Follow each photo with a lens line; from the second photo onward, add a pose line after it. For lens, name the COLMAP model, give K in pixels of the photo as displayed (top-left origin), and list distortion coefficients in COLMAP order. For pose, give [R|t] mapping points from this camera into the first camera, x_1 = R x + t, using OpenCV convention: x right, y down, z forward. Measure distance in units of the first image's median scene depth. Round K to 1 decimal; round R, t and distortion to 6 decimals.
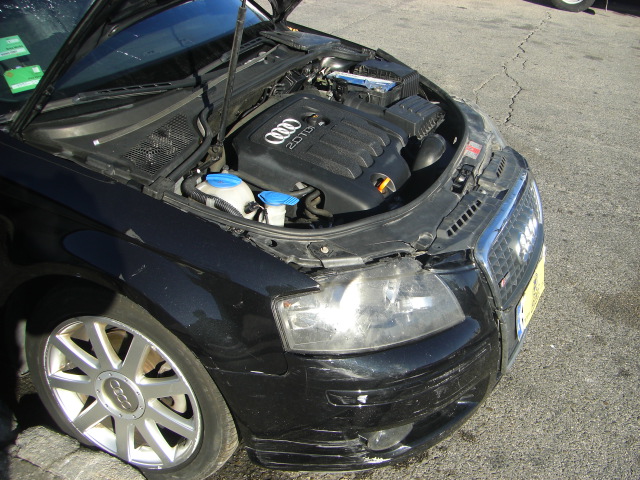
lens RADIAL K [[727.2, 0, 322.0], [0, 727.2, 240.6], [0, 0, 1]] dist [-0.121156, 0.000000]
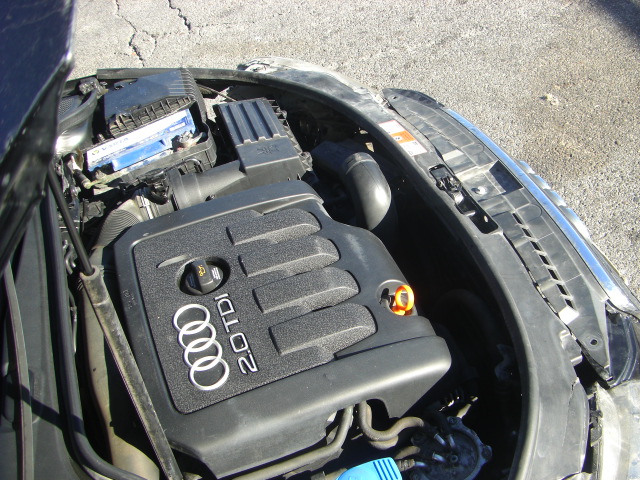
lens RADIAL K [[727.2, 0, 317.8], [0, 727.2, 242.6], [0, 0, 1]] dist [-0.121156, 0.000000]
pose [[0.670000, -0.656151, 0.347228, -0.107241], [0.565936, 0.754158, 0.333109, -0.276237], [-0.480434, -0.026674, 0.876625, 0.428257]]
